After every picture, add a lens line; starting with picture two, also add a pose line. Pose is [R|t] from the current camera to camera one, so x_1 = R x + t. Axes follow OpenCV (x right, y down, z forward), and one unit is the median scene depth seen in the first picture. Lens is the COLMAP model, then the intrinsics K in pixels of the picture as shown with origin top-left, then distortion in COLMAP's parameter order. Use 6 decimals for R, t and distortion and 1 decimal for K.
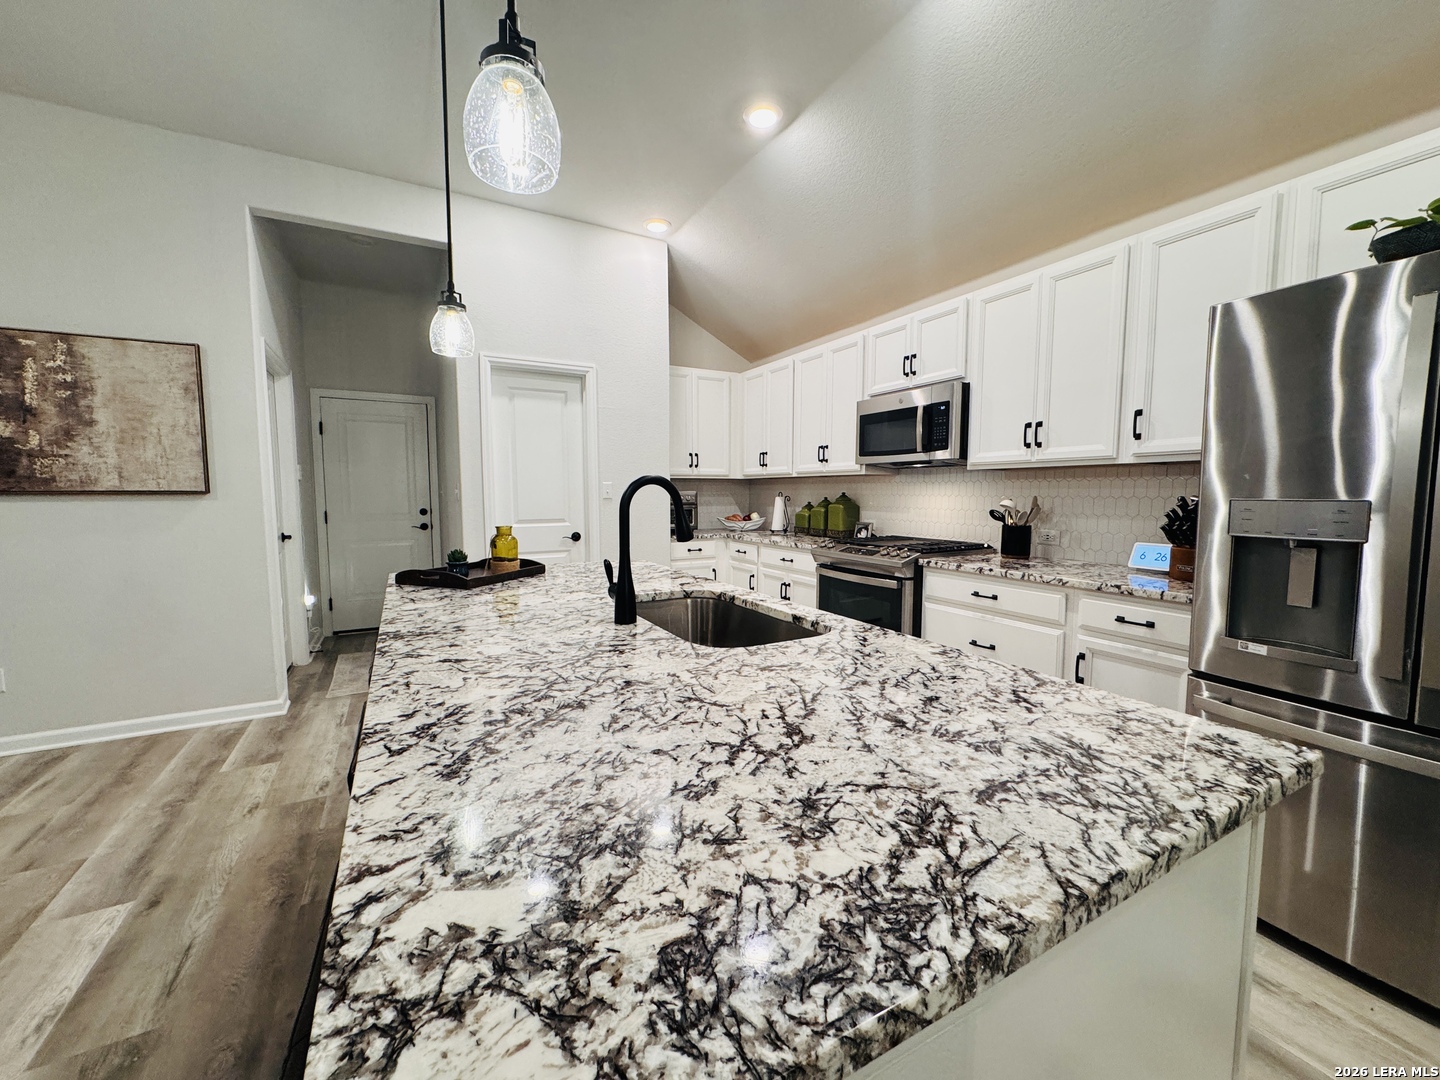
lens RADIAL K [[573.1, 0, 717.8], [0, 573.1, 538.5], [0, 0, 1]] dist [-0.002933, 0.000474]
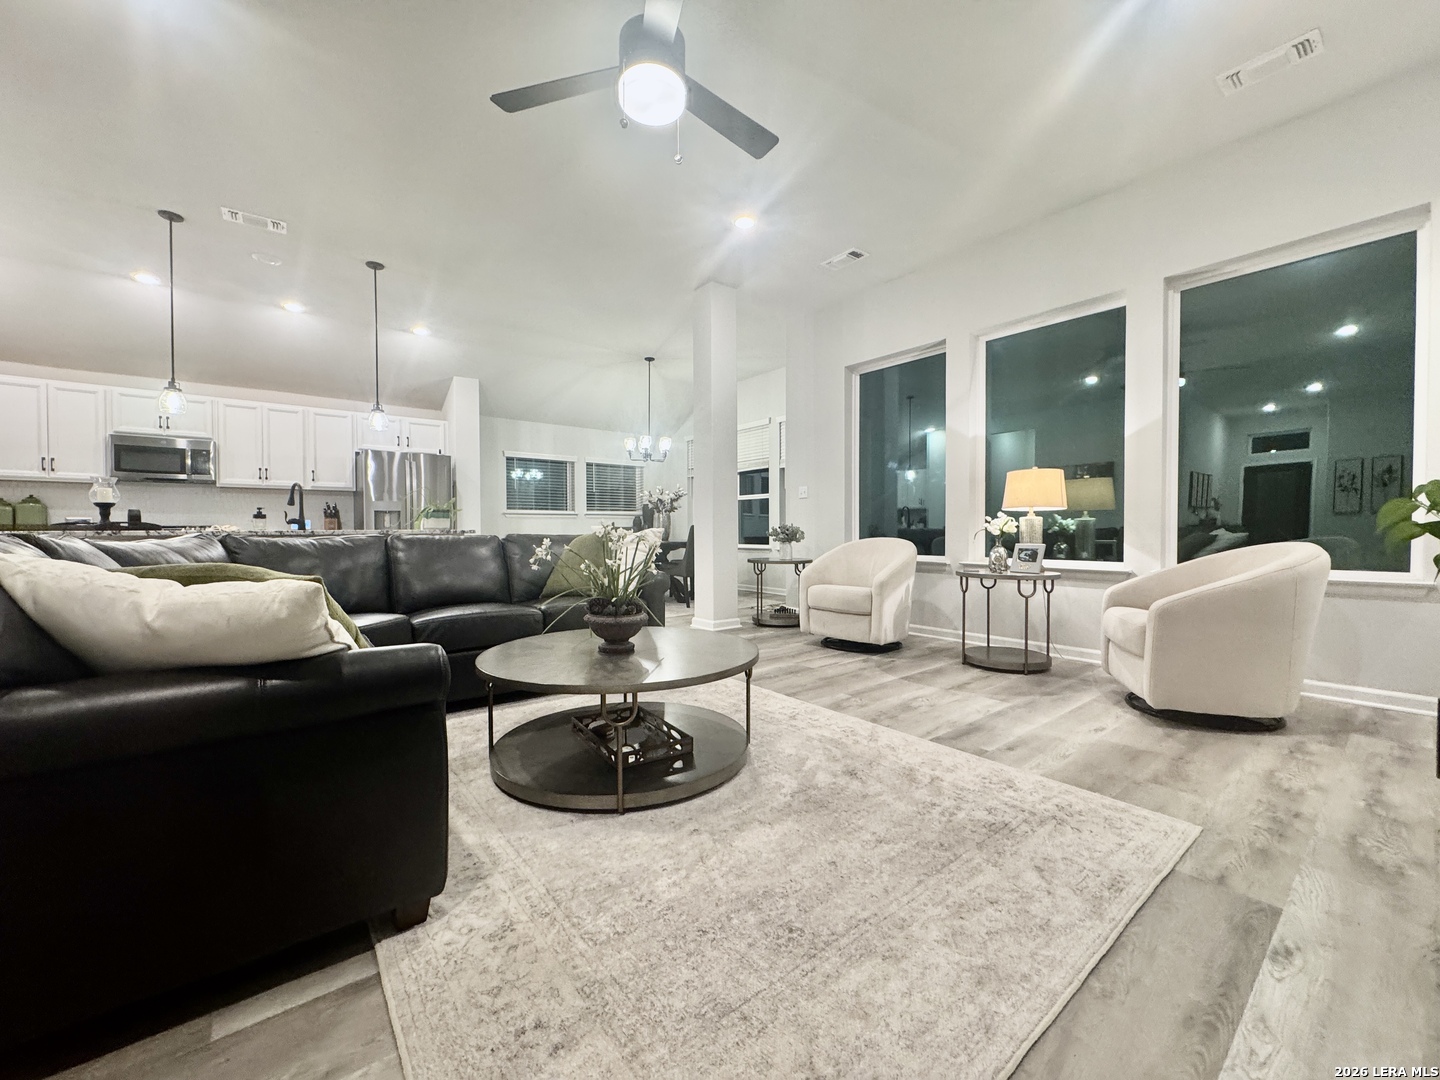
lens RADIAL K [[573.1, 0, 716.4], [0, 573.1, 536.8], [0, 0, 1]] dist [-0.002933, 0.000474]
pose [[-0.172003, -0.011393, 0.985030, -1.945208], [0.083722, 0.996146, 0.026141, 0.156065], [-0.981532, 0.086965, -0.170387, -0.351220]]
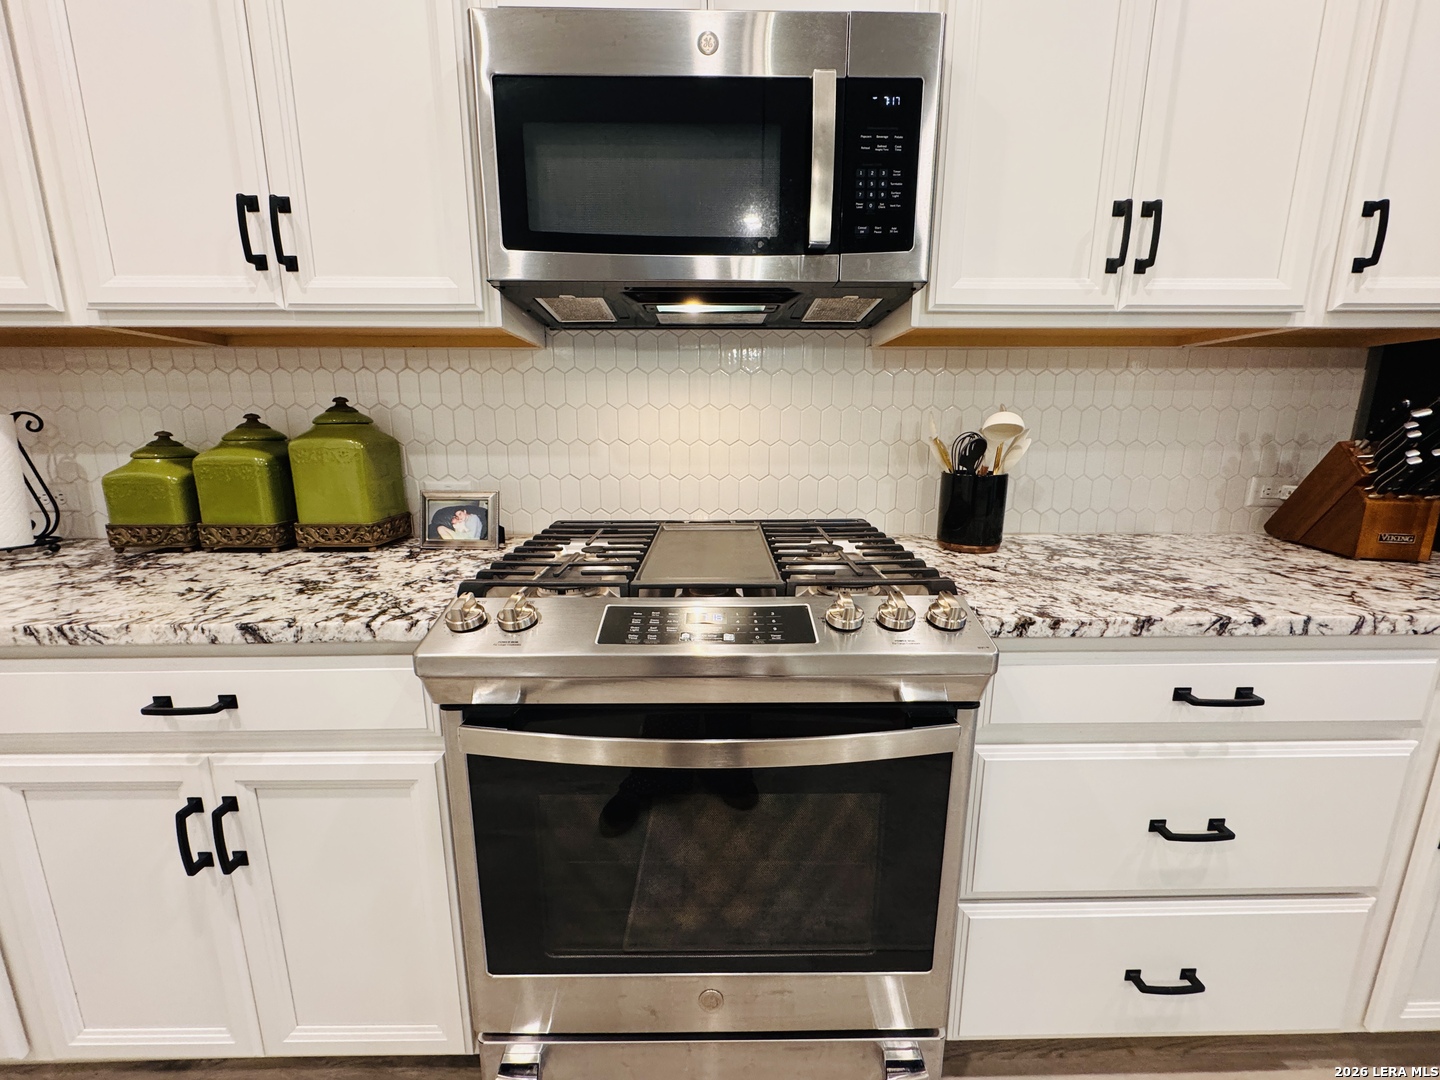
lens RADIAL K [[573.1, 0, 719.5], [0, 573.1, 537.9], [0, 0, 1]] dist [-0.002933, 0.000474]
pose [[0.464269, -0.172770, 0.868680, 0.052881], [0.073472, 0.984922, 0.156622, -0.060347], [-0.882642, -0.008891, 0.469962, 1.027836]]
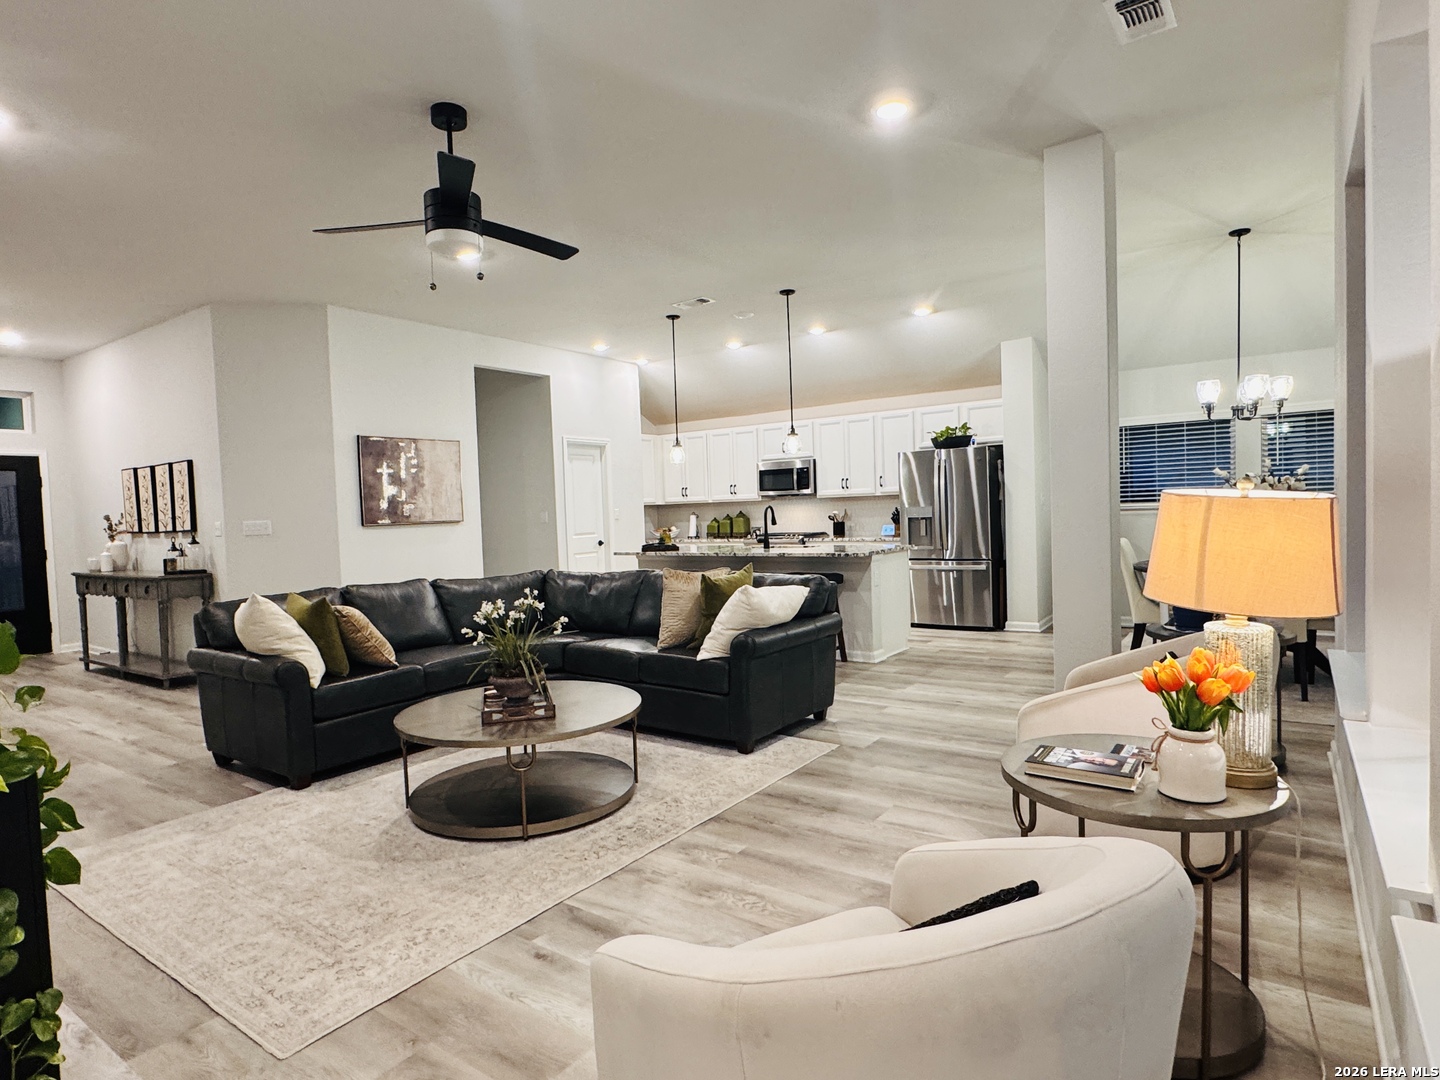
lens RADIAL K [[799.9, 0, 714.5], [0, 799.9, 542.0], [0, 0, 1]] dist [-0.002918, 0.001213]
pose [[0.899600, -0.048950, 0.433962, -1.379249], [0.069933, 0.997022, -0.032507, 0.131820], [-0.431079, 0.059592, 0.900344, -1.733767]]
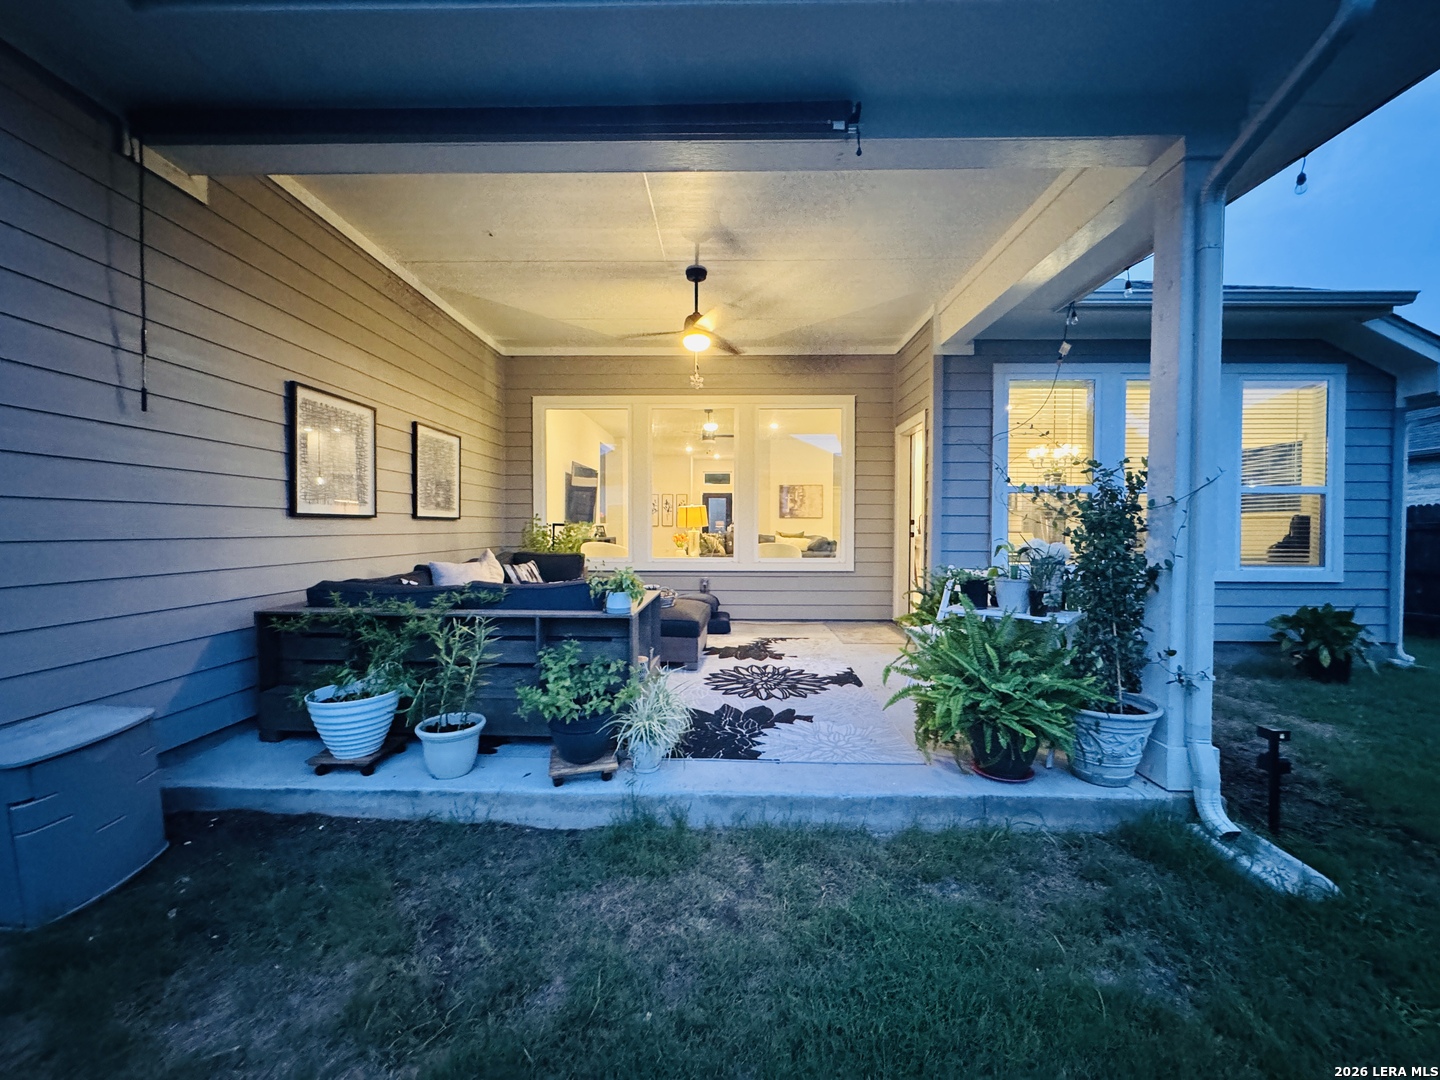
lens RADIAL K [[573.1, 0, 716.9], [0, 573.1, 535.6], [0, 0, 1]] dist [-0.002933, 0.000474]
pose [[0.864841, 0.011463, -0.501916, 0.666617], [-0.045361, 0.997434, -0.055379, 0.363513], [0.499993, 0.070662, 0.863142, -3.455399]]
